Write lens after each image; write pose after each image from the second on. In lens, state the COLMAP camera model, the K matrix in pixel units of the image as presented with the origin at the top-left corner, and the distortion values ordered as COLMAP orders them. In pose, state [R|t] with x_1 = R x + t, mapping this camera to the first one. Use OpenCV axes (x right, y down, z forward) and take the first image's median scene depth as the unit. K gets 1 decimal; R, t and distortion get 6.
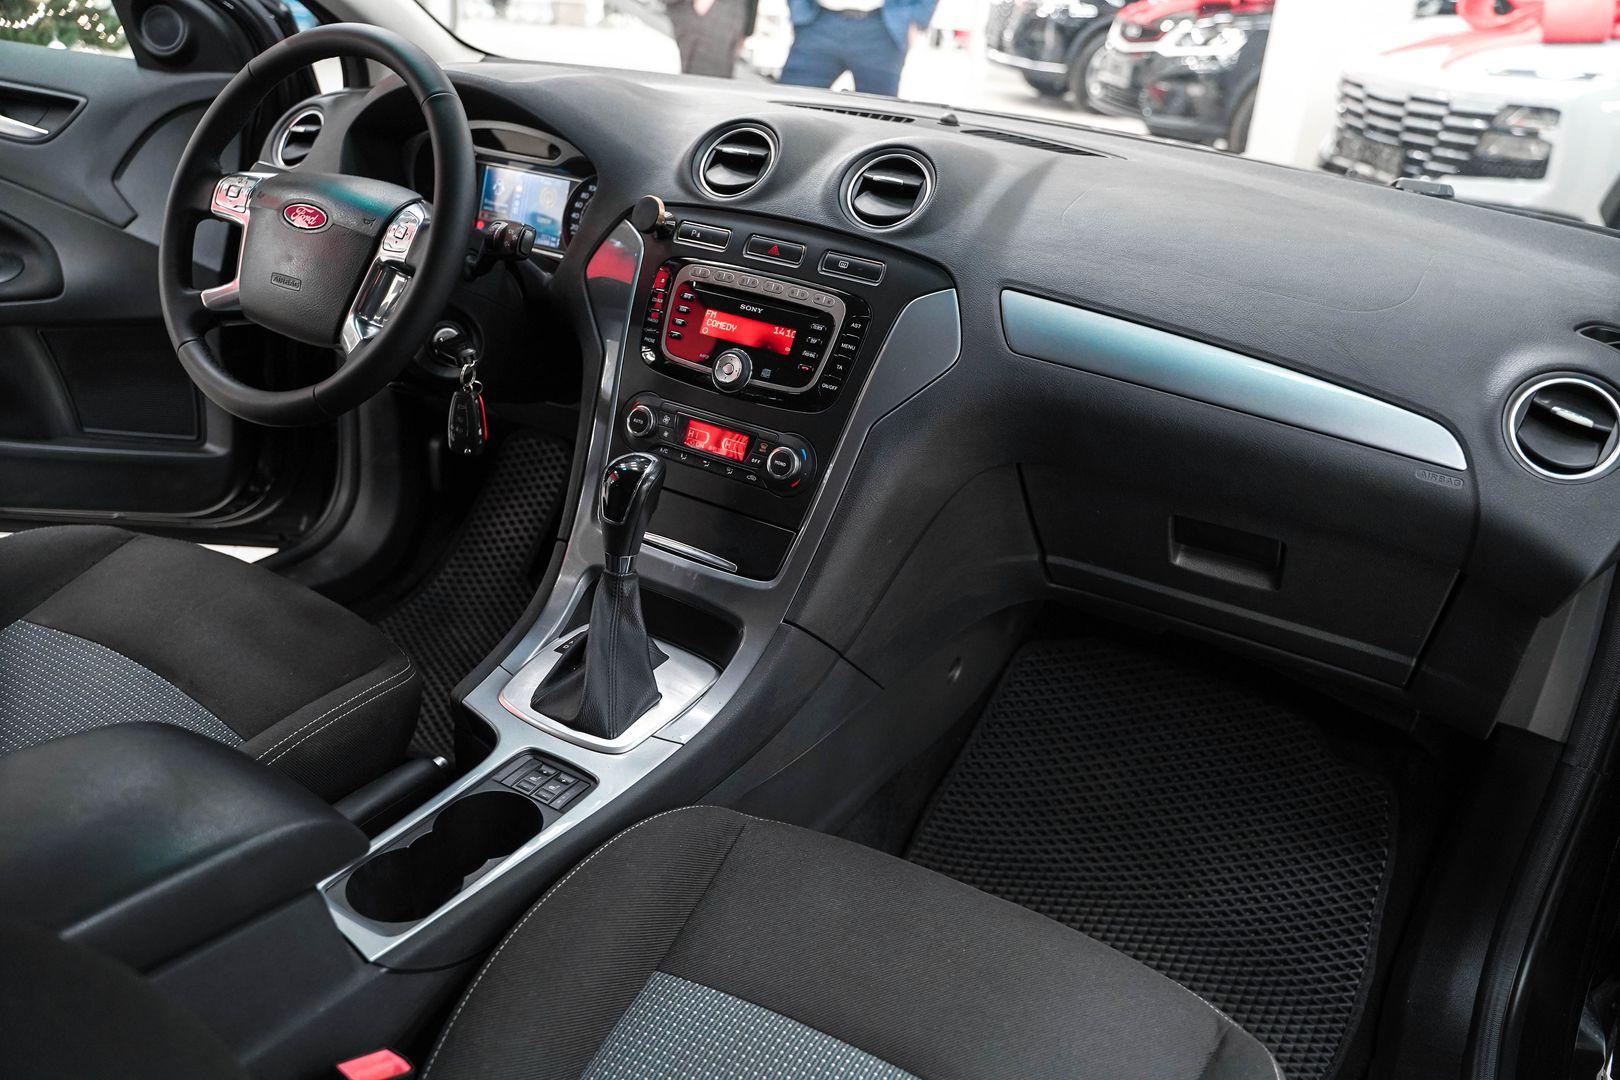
lens RADIAL K [[1333.9, 0, 810.0], [0, 1333.9, 540.0], [0, 0, 1]] dist [-0.068577, 0.004774]
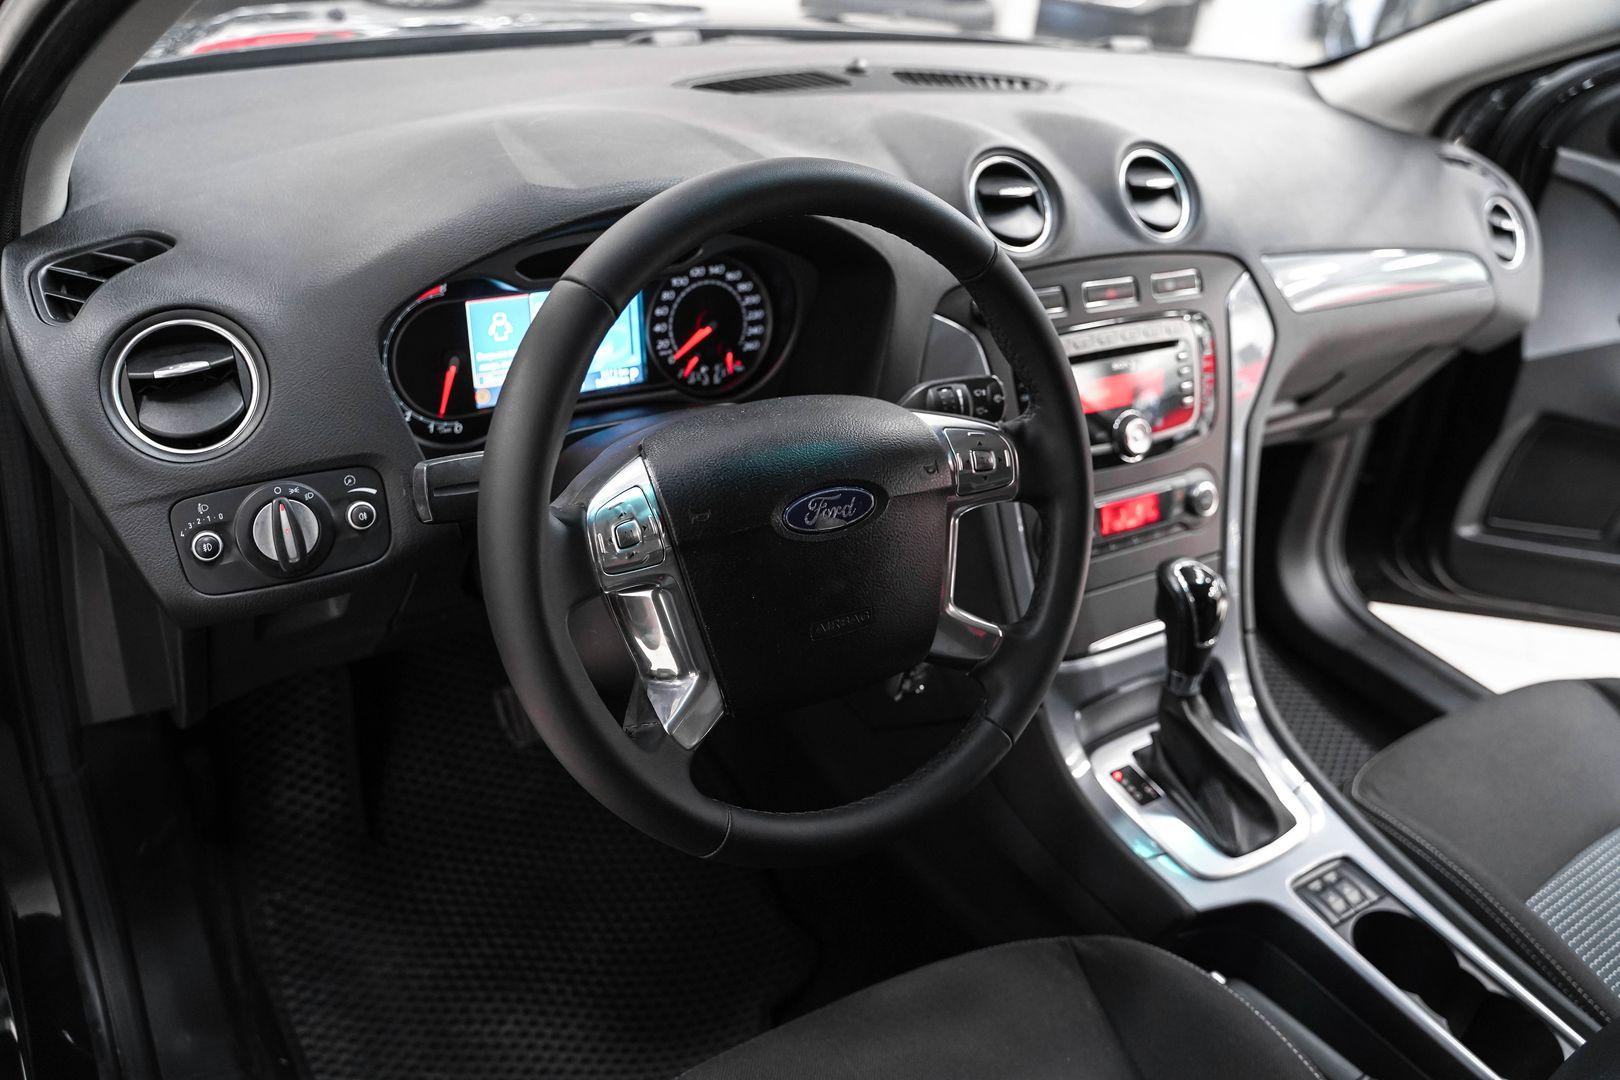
lens RADIAL K [[1333.9, 0, 810.0], [0, 1333.9, 540.0], [0, 0, 1]] dist [-0.068577, 0.004774]
pose [[0.426799, -0.486444, 0.762374, -0.846716], [0.299808, 0.871446, 0.388197, -0.464366], [-0.853204, 0.062884, 0.517773, 0.704639]]
